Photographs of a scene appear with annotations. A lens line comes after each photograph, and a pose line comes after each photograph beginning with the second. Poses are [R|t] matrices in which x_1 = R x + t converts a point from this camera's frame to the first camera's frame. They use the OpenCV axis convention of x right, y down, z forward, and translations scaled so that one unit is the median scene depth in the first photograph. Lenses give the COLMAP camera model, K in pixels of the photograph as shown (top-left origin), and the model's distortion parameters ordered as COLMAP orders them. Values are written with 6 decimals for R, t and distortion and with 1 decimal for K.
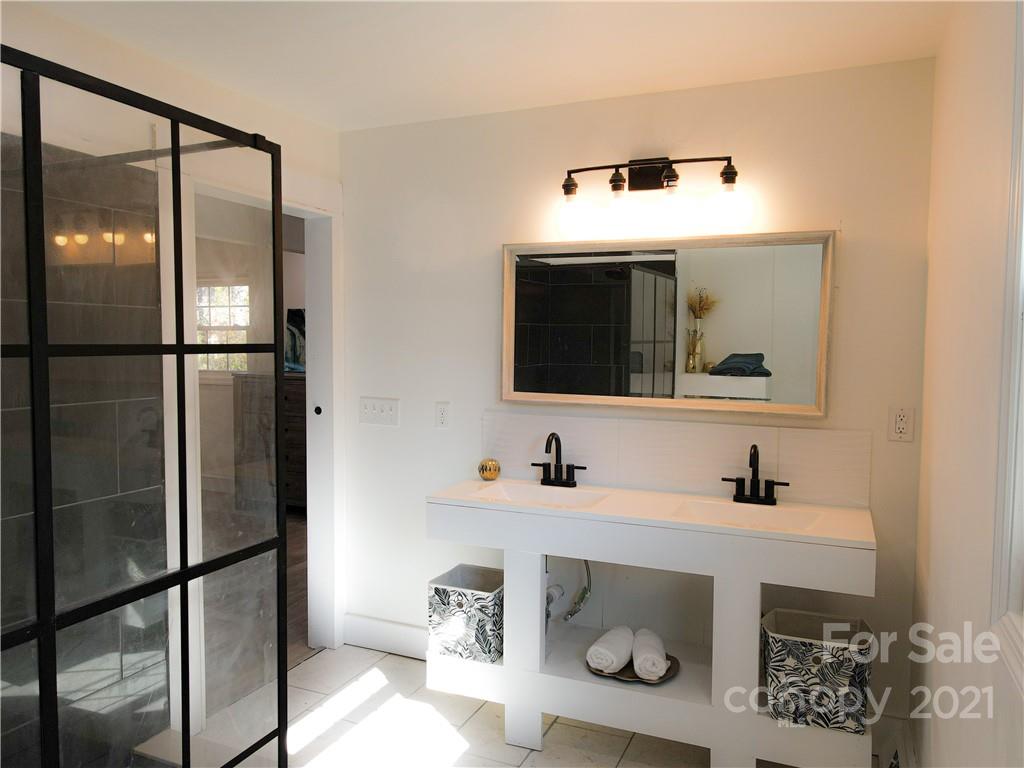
lens RADIAL K [[751.9, 0, 508.4], [0, 751.9, 388.2], [0, 0, 1]] dist [0.002602, 0.026878]
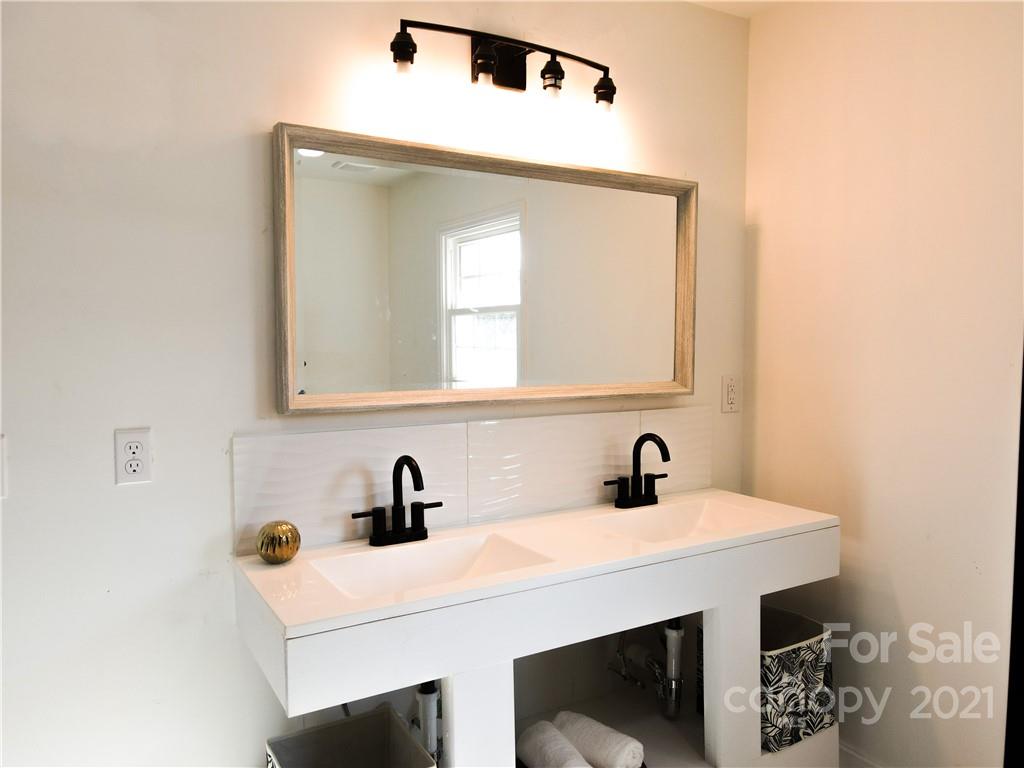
lens RADIAL K [[751.9, 0, 508.4], [0, 751.9, 388.2], [0, 0, 1]] dist [0.002602, 0.026878]
pose [[0.589197, -0.068146, 0.805110, -0.407293], [0.059013, 0.997405, 0.041235, -0.016101], [-0.805831, 0.023217, 0.591690, 0.628423]]
